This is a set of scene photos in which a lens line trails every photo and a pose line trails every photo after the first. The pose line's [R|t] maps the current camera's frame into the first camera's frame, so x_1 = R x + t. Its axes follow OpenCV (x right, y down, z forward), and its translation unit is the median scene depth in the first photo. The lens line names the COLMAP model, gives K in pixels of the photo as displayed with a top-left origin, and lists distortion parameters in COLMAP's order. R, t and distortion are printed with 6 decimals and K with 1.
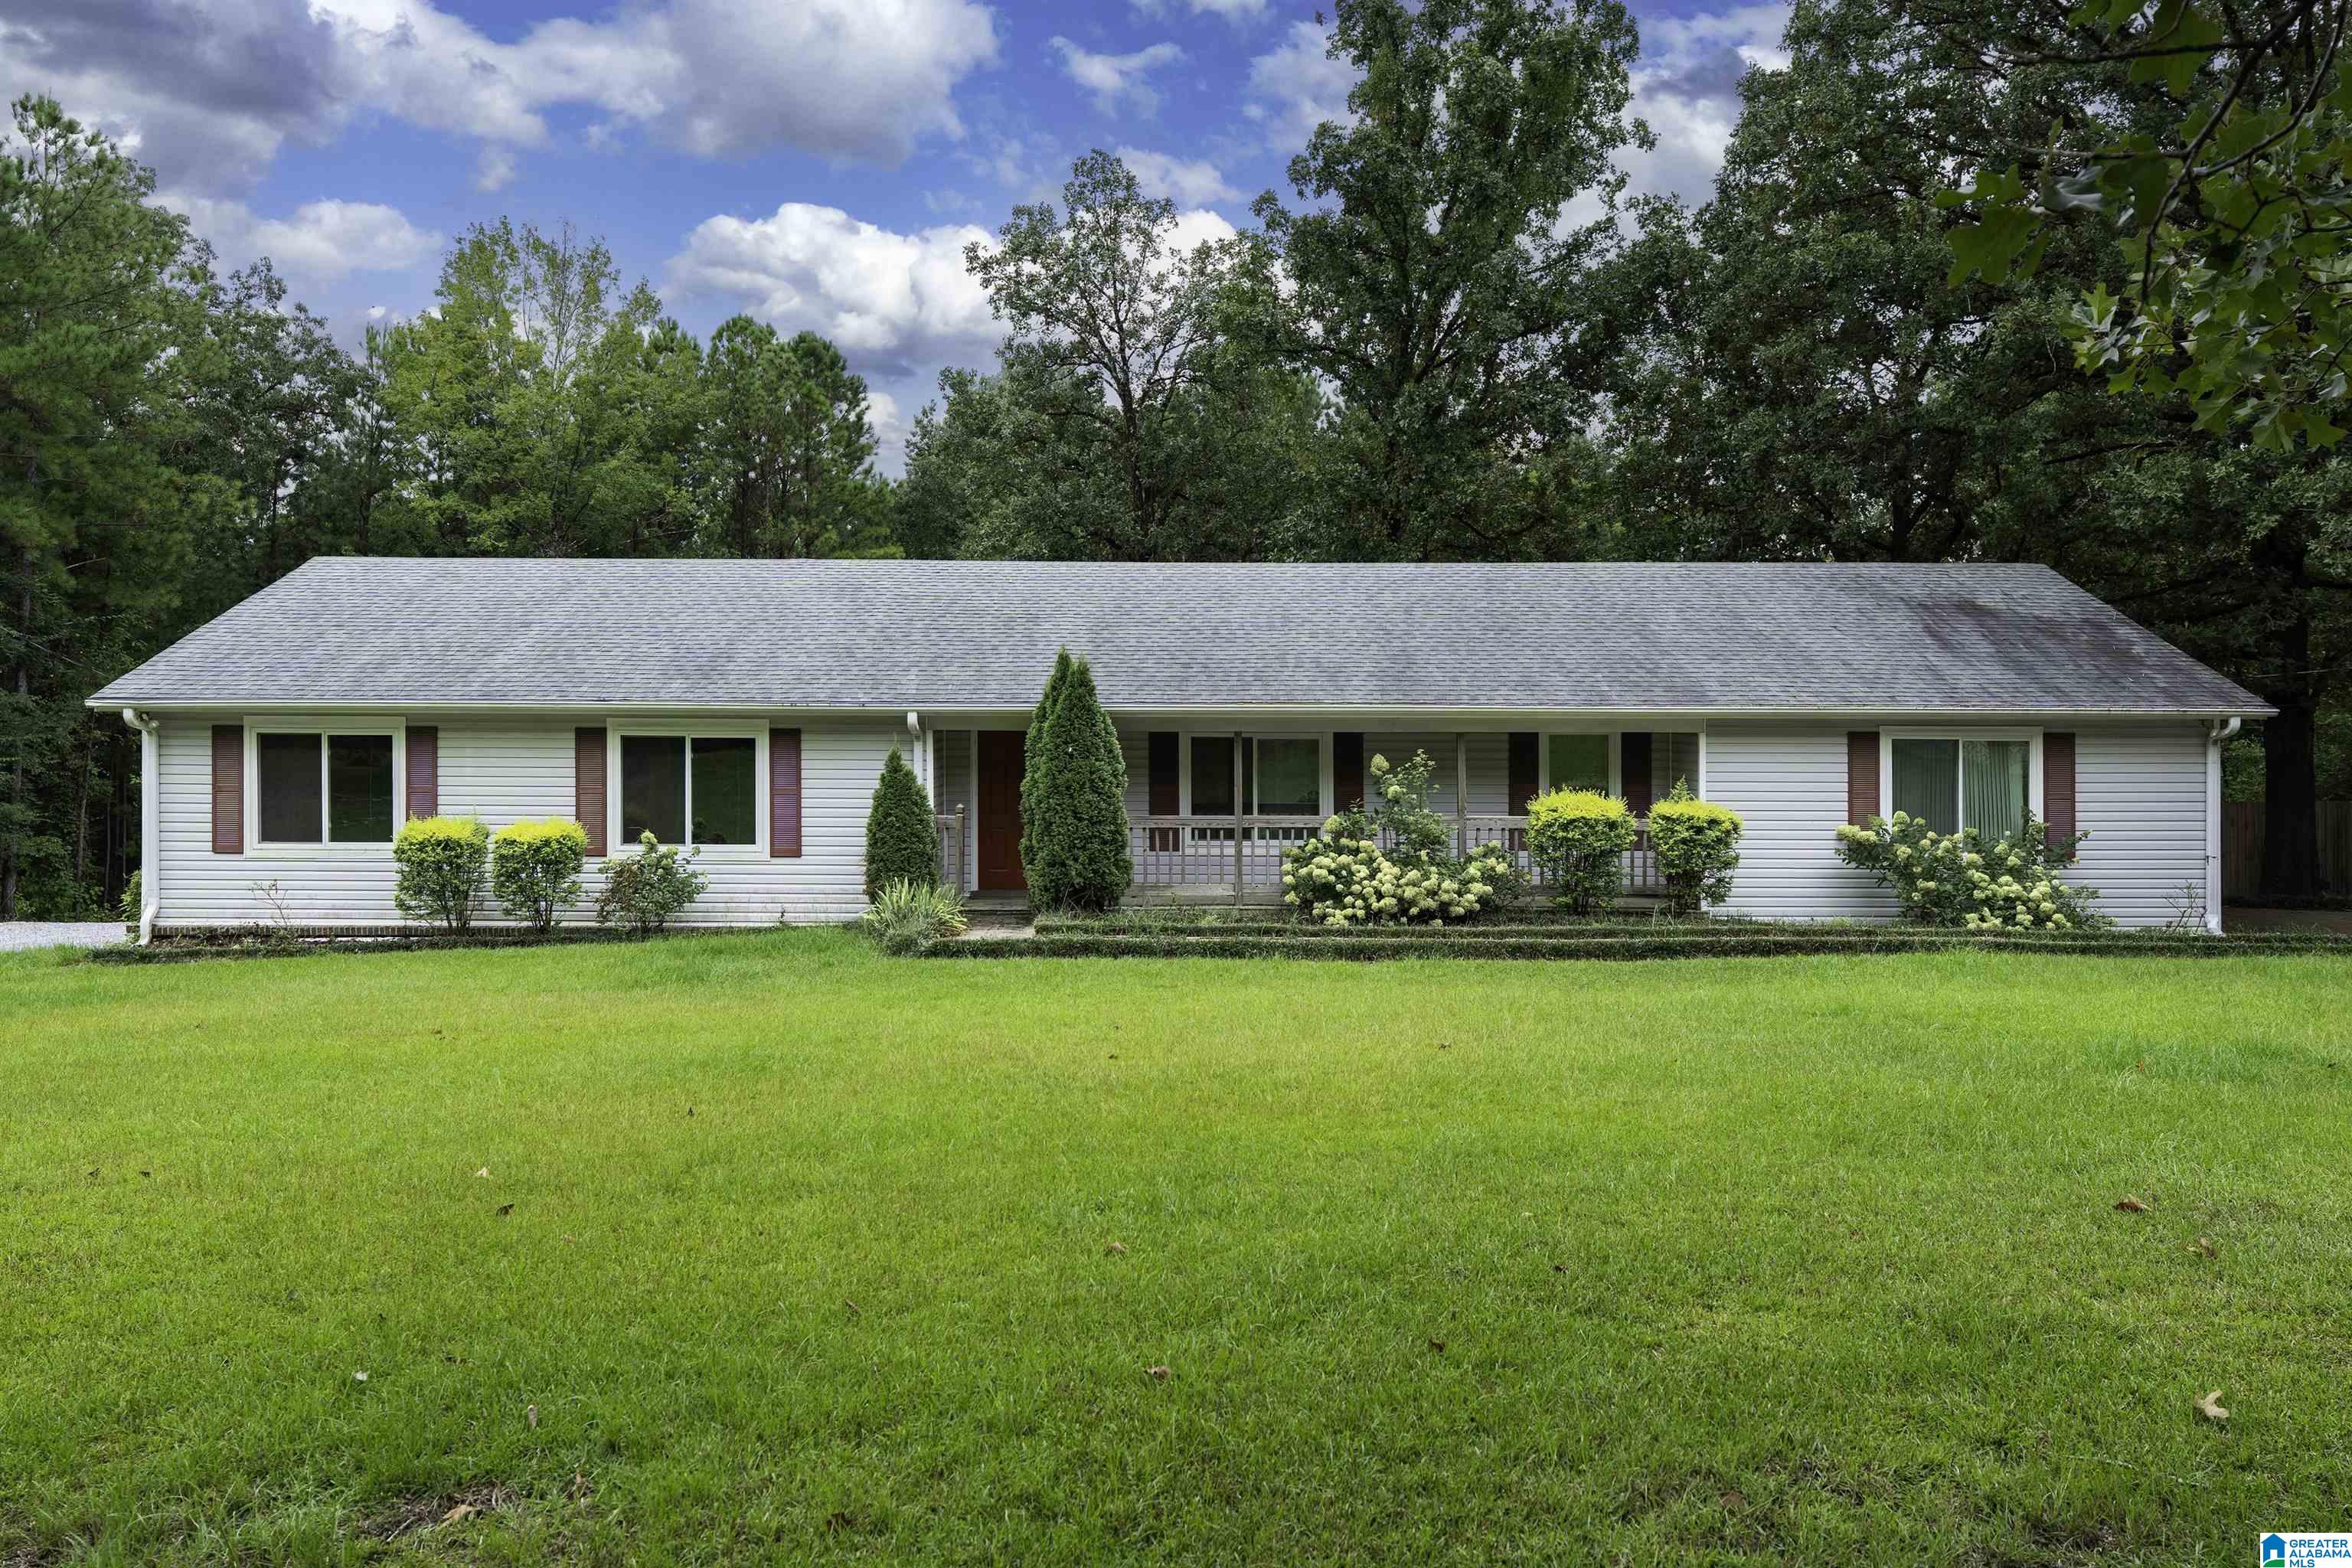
lens RADIAL K [[1560.5, 0, 1177.7], [0, 1560.5, 775.4], [0, 0, 1]] dist [0.007576, 0.000247]
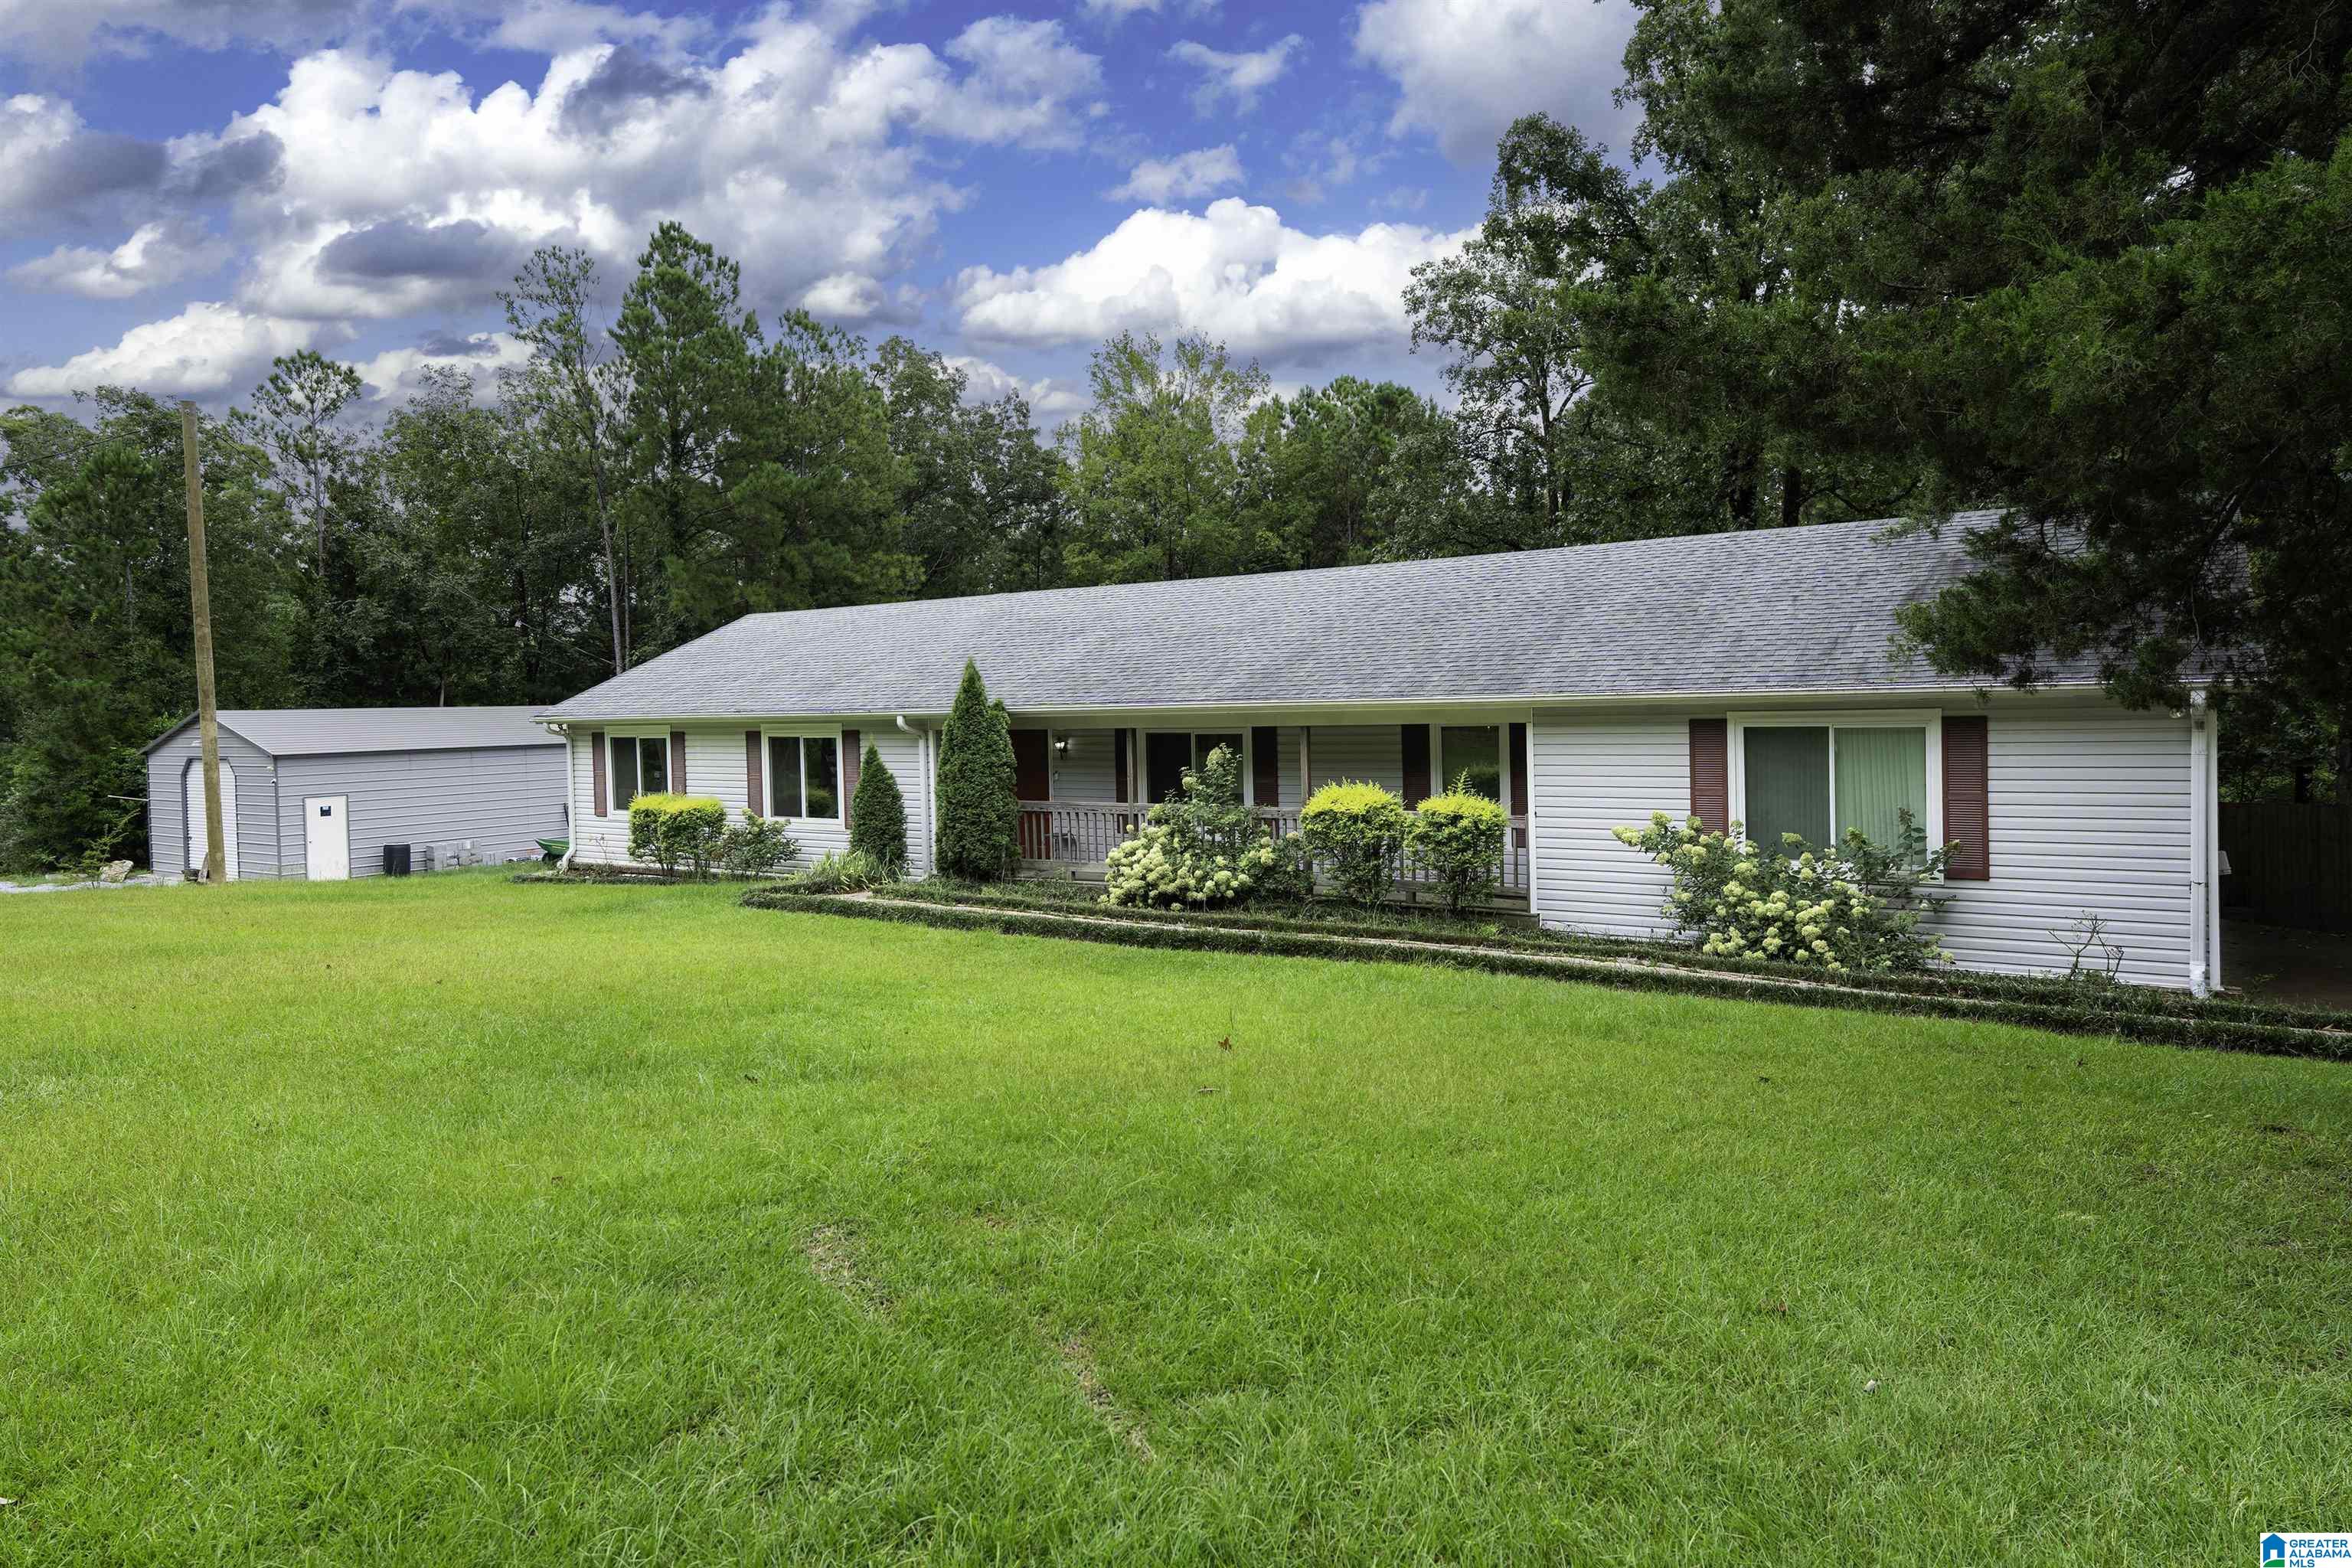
lens RADIAL K [[1398.8, 0, 1183.2], [0, 1398.8, 781.6], [0, 0, 1]] dist [-0.004751, -0.002031]
pose [[0.822323, 0.008758, -0.568954, 0.641254], [-0.003262, 0.999938, 0.010678, -0.000516], [0.569012, -0.006925, 0.822300, 0.199510]]
